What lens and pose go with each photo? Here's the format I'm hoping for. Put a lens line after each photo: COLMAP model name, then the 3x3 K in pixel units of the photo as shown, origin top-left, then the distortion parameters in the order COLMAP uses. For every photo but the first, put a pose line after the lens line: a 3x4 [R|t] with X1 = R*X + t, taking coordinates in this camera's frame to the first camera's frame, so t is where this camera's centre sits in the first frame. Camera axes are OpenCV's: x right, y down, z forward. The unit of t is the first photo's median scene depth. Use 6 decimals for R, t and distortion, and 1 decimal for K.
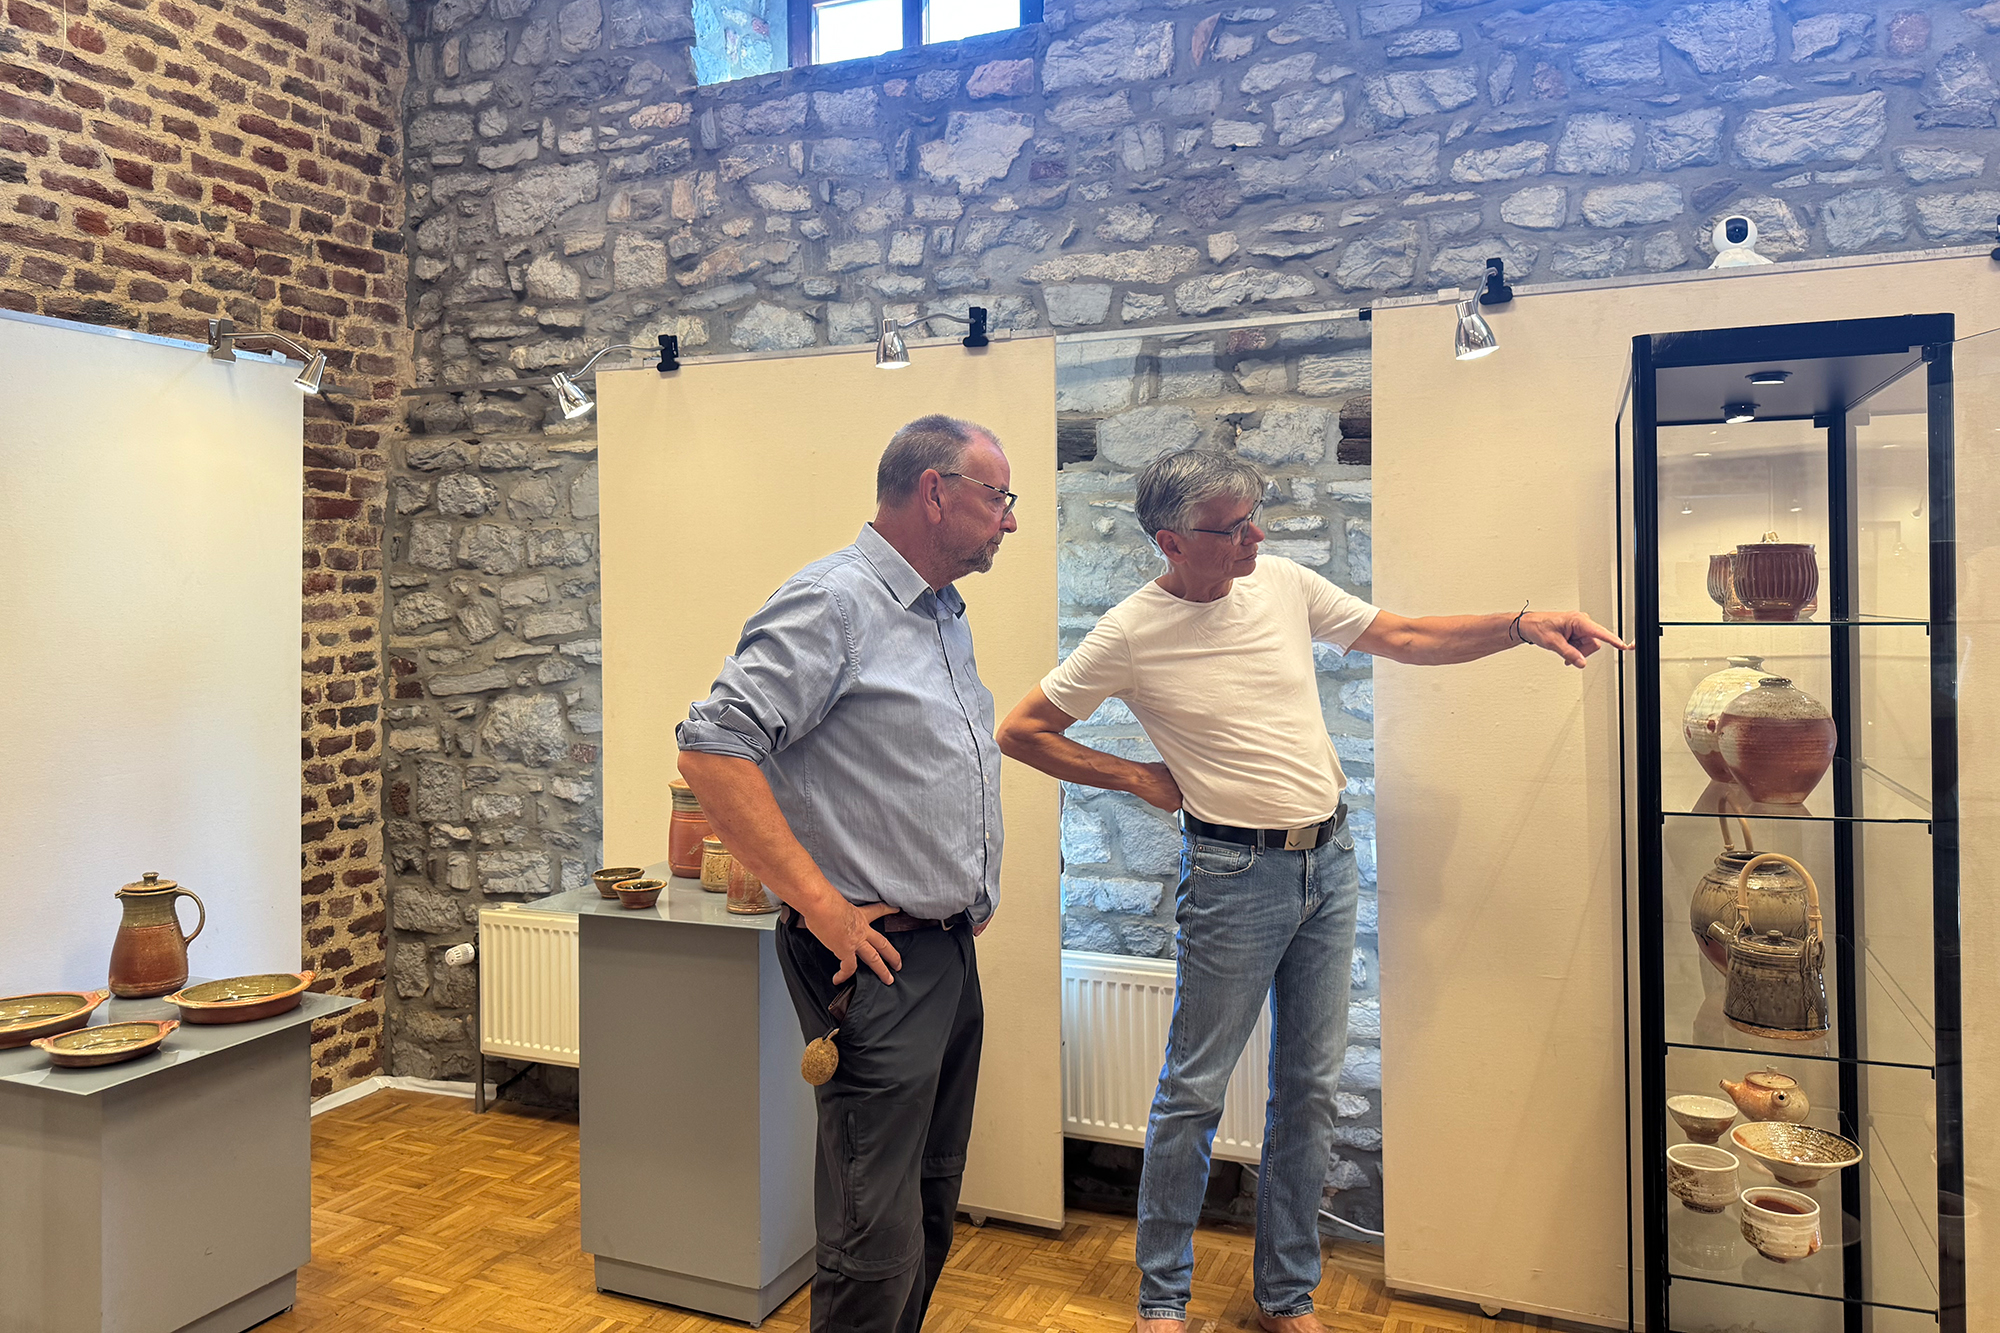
lens RADIAL K [[1409.4, 0, 1032.6], [0, 1409.4, 641.7], [0, 0, 1]] dist [-0.001537, -0.008597]
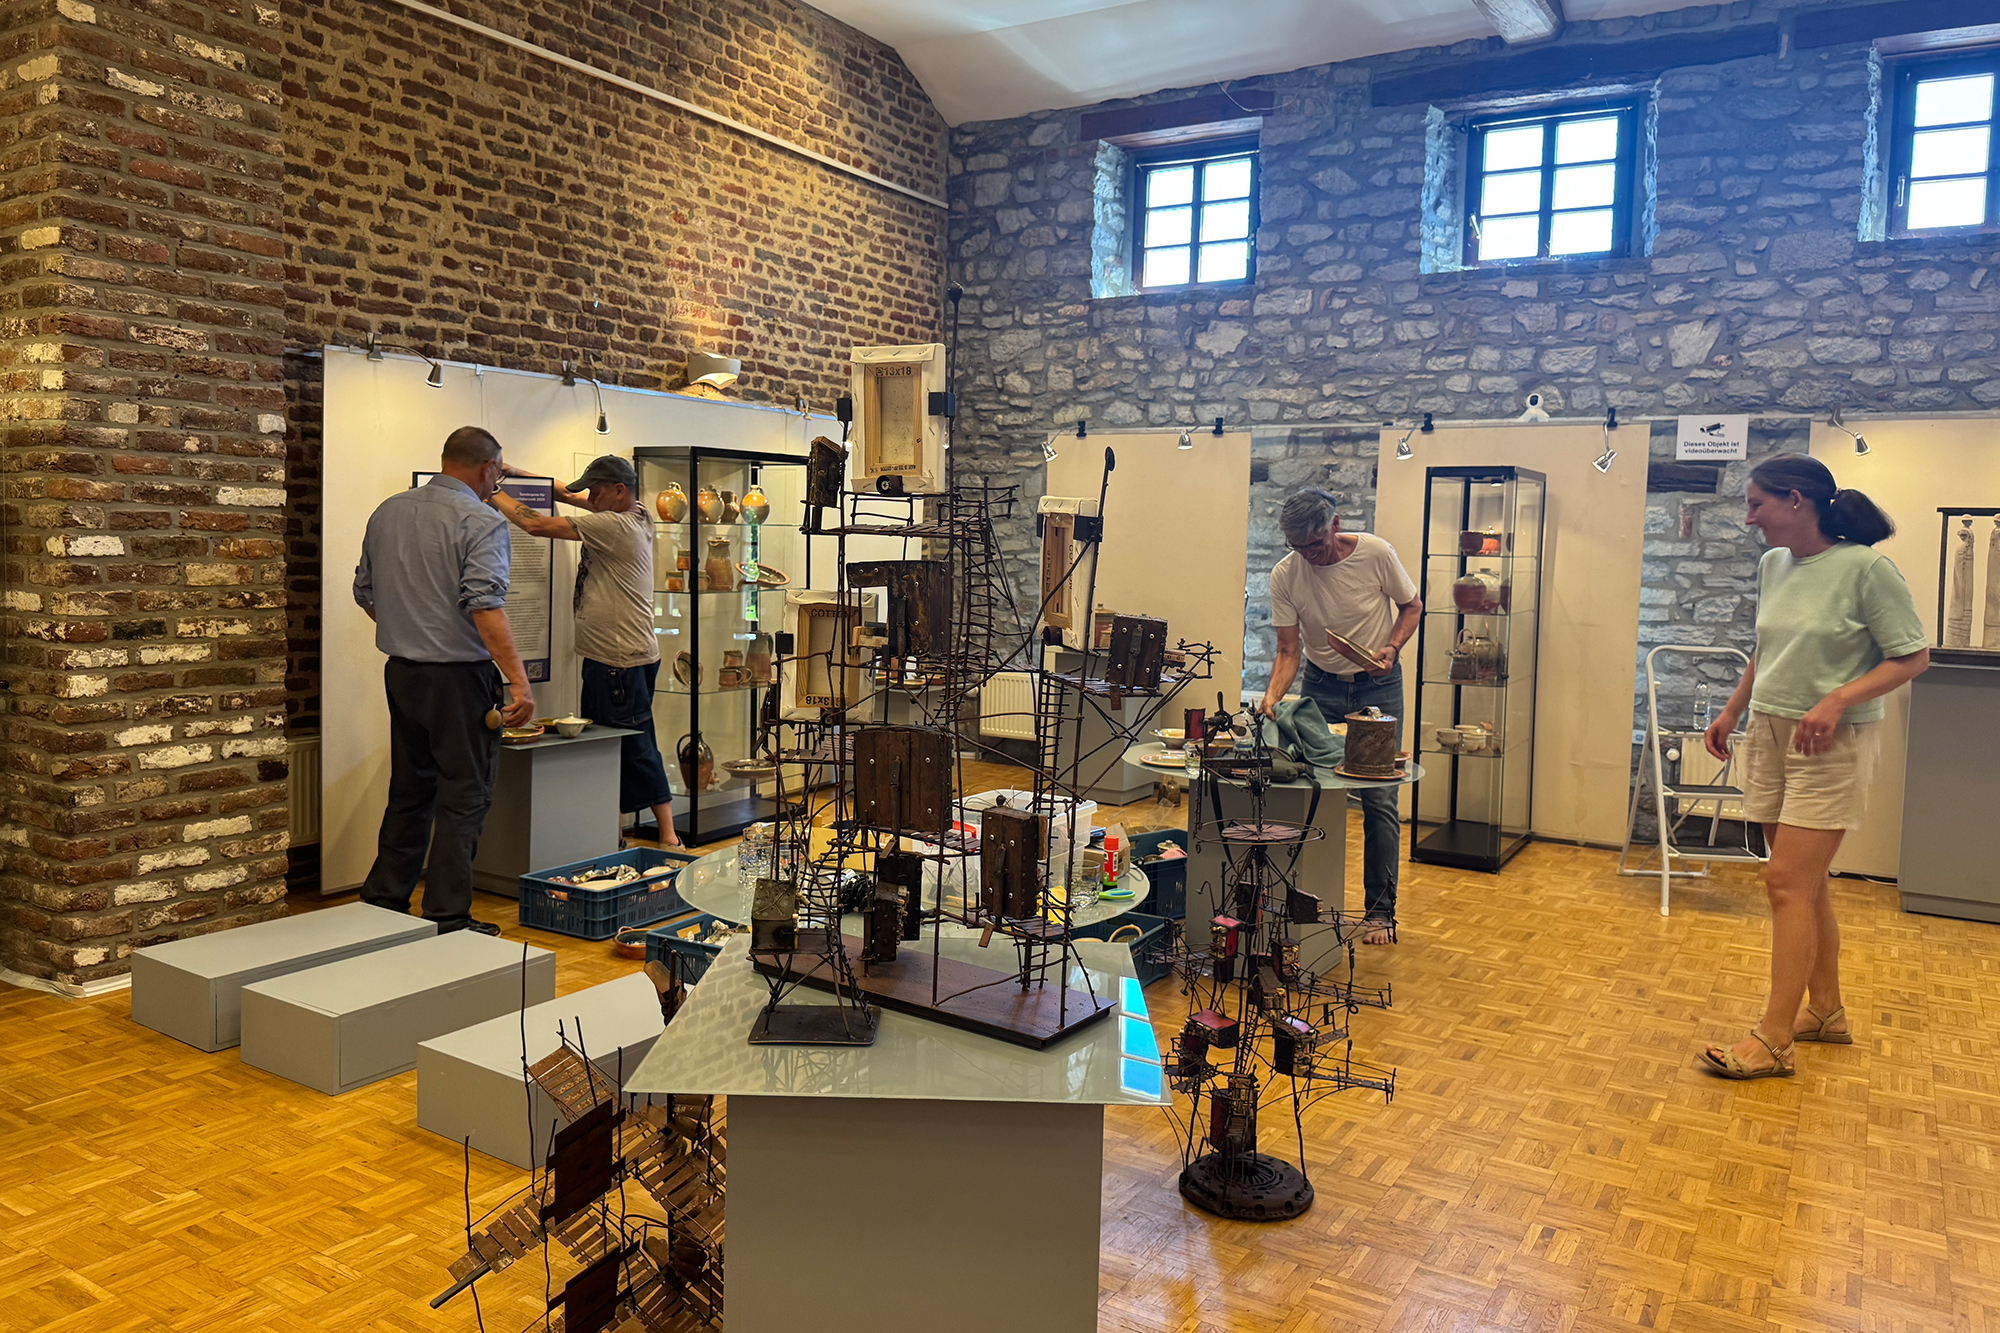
lens RADIAL K [[1448.3, 0, 1002.2], [0, 1448.3, 627.7], [0, 0, 1]] dist [0.141235, -0.157868]
pose [[0.984961, 0.045893, -0.166569, 0.022330], [-0.041056, 0.998632, 0.032370, 0.044658], [0.167826, -0.025044, 0.985498, -1.265465]]
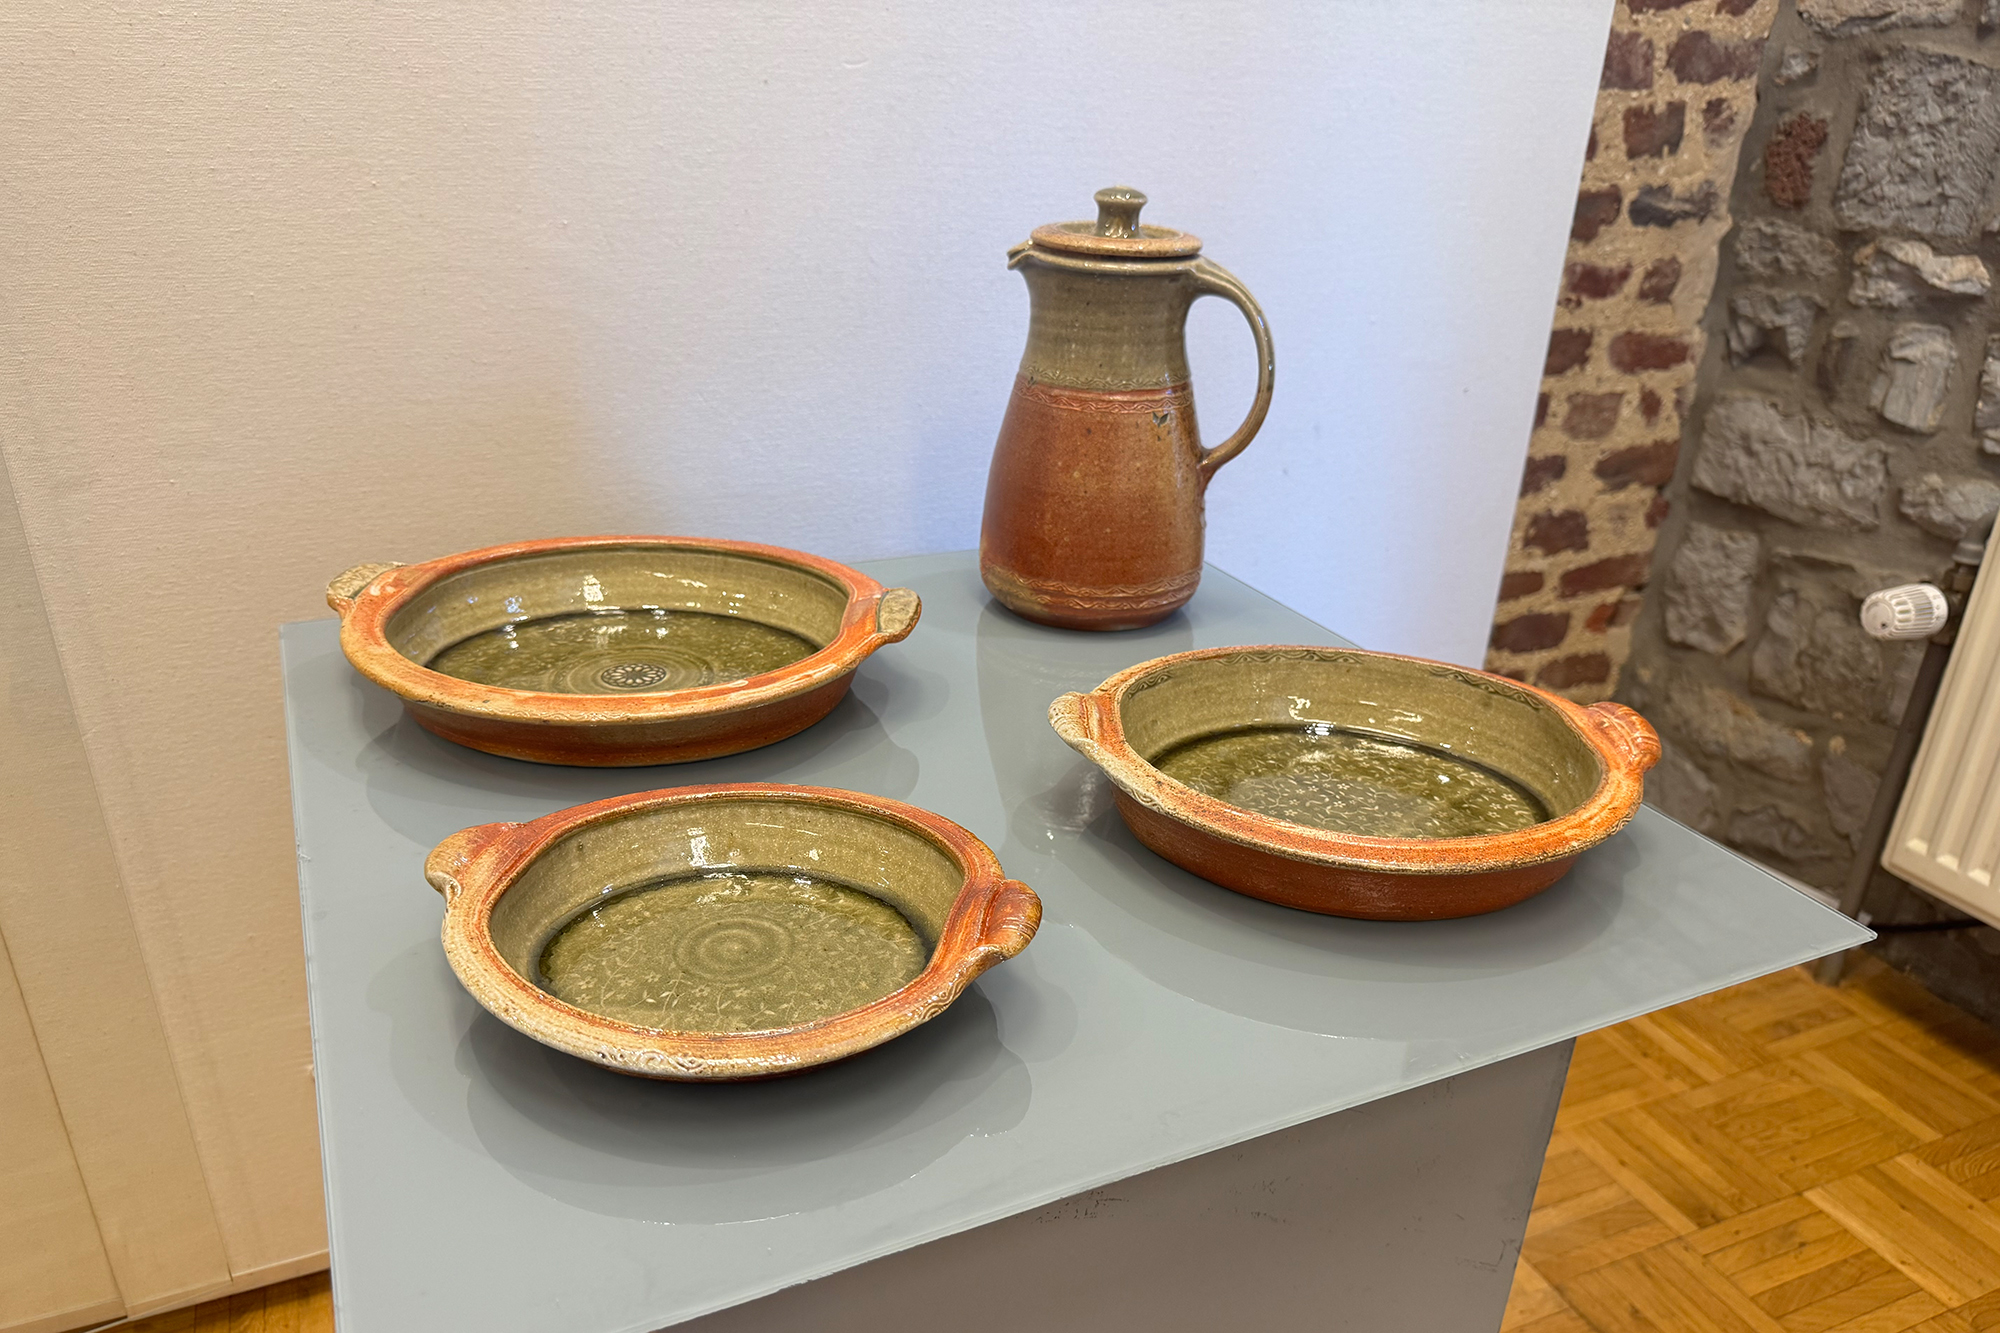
lens RADIAL K [[1409.4, 0, 1032.6], [0, 1409.4, 641.7], [0, 0, 1]] dist [-0.001537, -0.008597]
pose [[0.725047, 0.288136, -0.625527, -0.339223], [-0.060287, 0.931340, 0.359125, 0.113540], [0.686055, -0.222671, 0.692637, 0.595298]]
